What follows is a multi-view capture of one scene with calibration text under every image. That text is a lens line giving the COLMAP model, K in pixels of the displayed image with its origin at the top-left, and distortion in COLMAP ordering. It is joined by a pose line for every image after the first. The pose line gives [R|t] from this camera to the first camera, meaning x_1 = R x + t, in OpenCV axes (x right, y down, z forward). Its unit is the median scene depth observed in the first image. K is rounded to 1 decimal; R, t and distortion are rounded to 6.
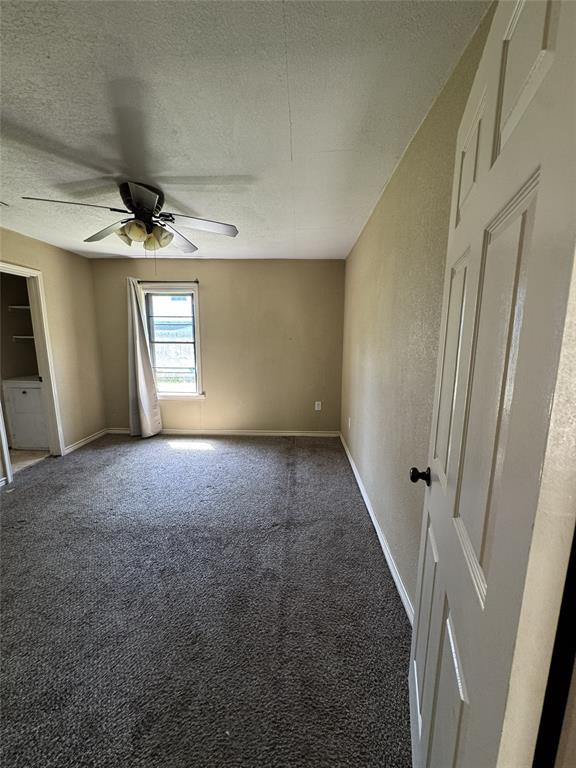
lens RADIAL K [[308.4, 0, 291.4], [0, 308.4, 386.5], [0, 0, 1]] dist [-0.003719, 0.000268]
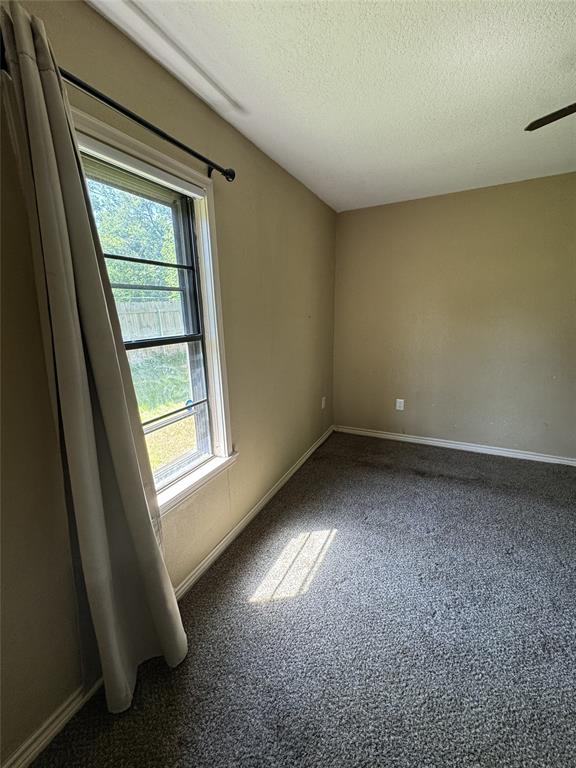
lens RADIAL K [[308.4, 0, 286.9], [0, 308.4, 382.0], [0, 0, 1]] dist [-0.003719, 0.000268]
pose [[0.426003, -0.228733, 0.875330, -0.810956], [0.178463, 0.969748, 0.166552, -0.173284], [-0.886946, 0.085262, 0.453936, 0.947811]]
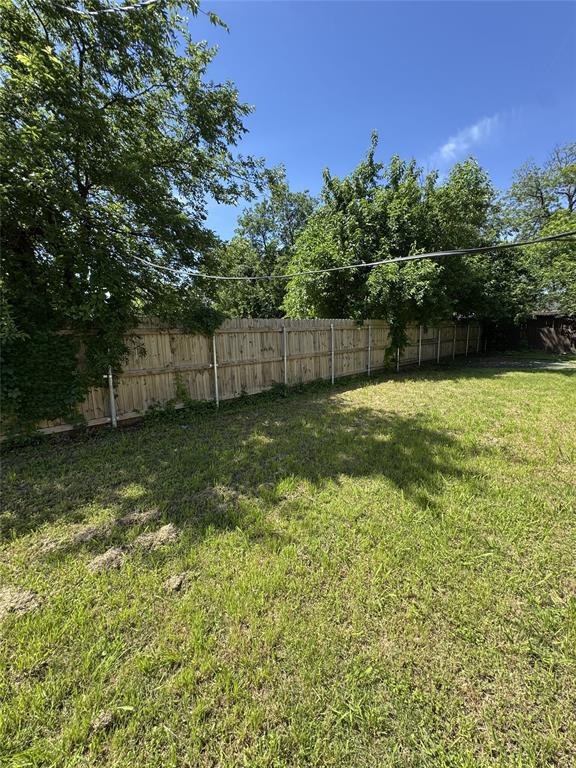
lens RADIAL K [[308.4, 0, 287.7], [0, 308.4, 381.3], [0, 0, 1]] dist [-0.003719, 0.000268]
pose [[0.669692, -0.124550, 0.732120, -0.739242], [0.130865, 0.990201, 0.048750, -0.191123], [-0.731018, 0.063161, 0.679429, 1.071828]]
